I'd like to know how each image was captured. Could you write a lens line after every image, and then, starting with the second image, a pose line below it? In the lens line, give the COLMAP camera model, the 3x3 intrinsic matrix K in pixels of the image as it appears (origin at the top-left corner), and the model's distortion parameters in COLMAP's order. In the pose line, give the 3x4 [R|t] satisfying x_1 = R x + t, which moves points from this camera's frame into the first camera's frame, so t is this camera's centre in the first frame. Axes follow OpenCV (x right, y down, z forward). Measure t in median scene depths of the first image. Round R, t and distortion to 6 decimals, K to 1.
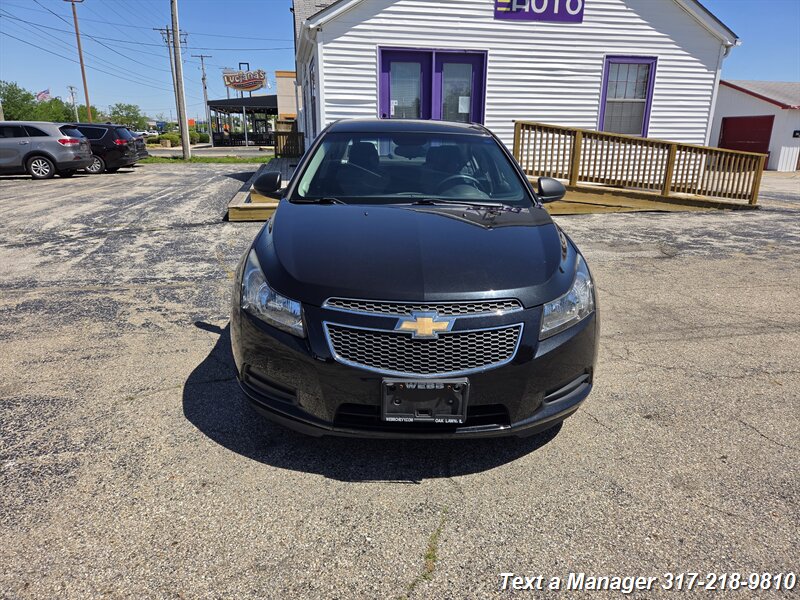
lens RADIAL K [[536.4, 0, 400.9], [0, 536.4, 289.9], [0, 0, 1]] dist [0.059372, -0.046616]
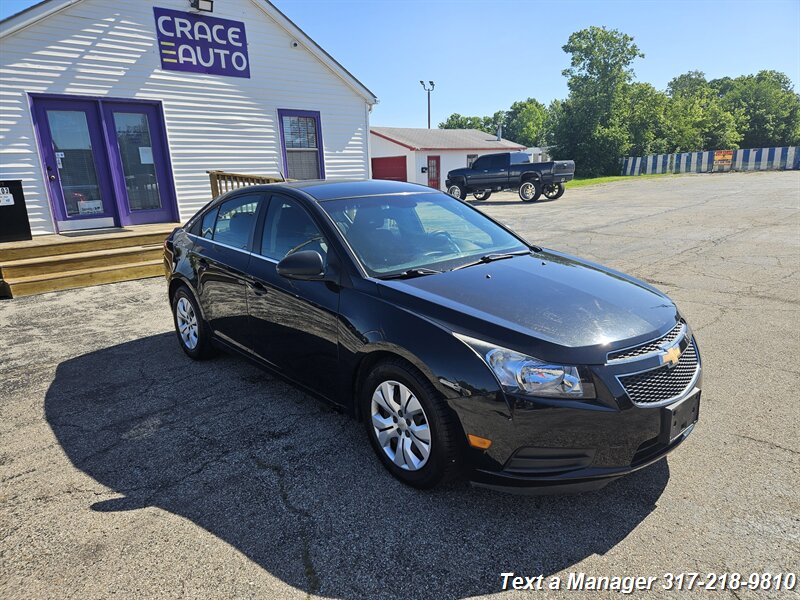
lens RADIAL K [[536.4, 0, 399.9], [0, 536.4, 311.8], [0, 0, 1]] dist [0.059372, -0.046616]
pose [[0.837923, -0.176827, 0.516350, -0.054292], [0.191887, 0.981109, 0.024595, -0.010881], [-0.510945, 0.078472, 0.856024, -0.029057]]
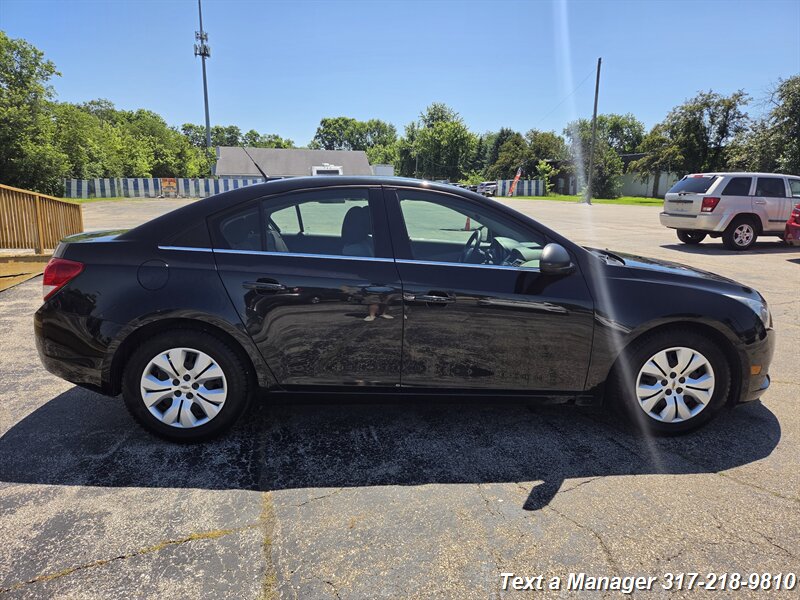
lens RADIAL K [[536.4, 0, 404.2], [0, 536.4, 301.8], [0, 0, 1]] dist [0.059372, -0.046616]
pose [[-0.024951, -0.217144, 0.975821, -0.380756], [0.267122, 0.939184, 0.215822, -0.134842], [-0.963340, 0.266048, 0.034570, 0.439198]]
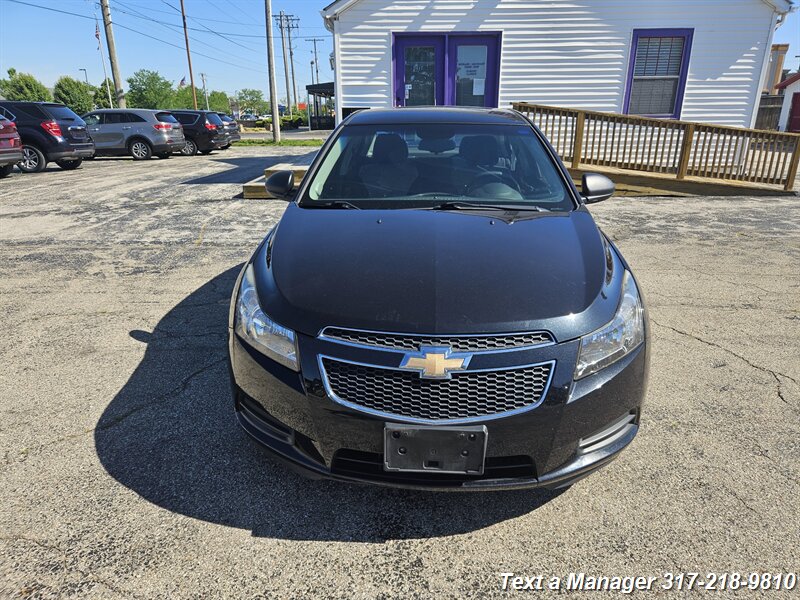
lens RADIAL K [[536.4, 0, 393.4], [0, 536.4, 305.6], [0, 0, 1]] dist [0.059372, -0.046616]
pose [[0.976761, 0.059194, -0.205995, 0.202758], [-0.046952, 0.996856, 0.063822, 0.009797], [0.209125, -0.052667, 0.976470, -0.050968]]
